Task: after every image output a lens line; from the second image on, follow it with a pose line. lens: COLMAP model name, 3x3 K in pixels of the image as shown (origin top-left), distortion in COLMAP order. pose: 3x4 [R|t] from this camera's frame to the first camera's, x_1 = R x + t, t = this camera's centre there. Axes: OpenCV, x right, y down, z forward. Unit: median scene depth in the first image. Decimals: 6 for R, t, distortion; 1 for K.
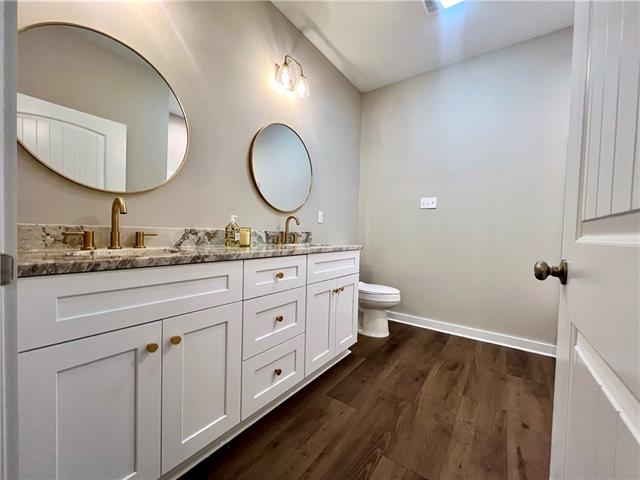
lens RADIAL K [[259.2, 0, 318.3], [0, 259.2, 239.6], [0, 0, 1]] dist [-0.002421, -0.000181]
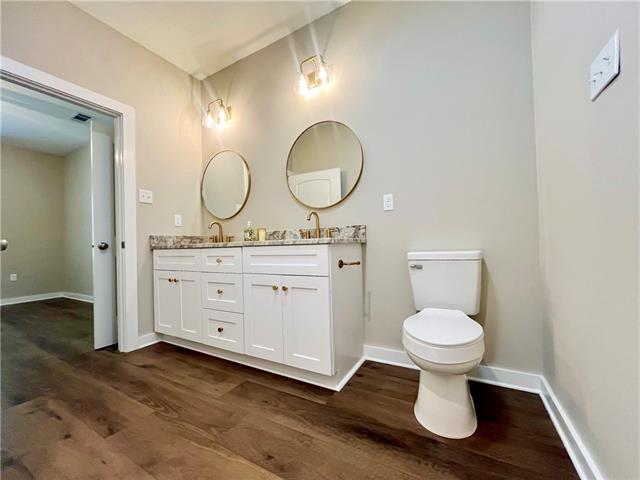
lens RADIAL K [[259.2, 0, 318.3], [0, 259.2, 239.6], [0, 0, 1]] dist [-0.002421, -0.000181]
pose [[0.104357, -0.049603, -0.993302, 1.163256], [0.008837, 0.998762, -0.048947, 0.083752], [0.994501, -0.003670, 0.104666, 1.218456]]
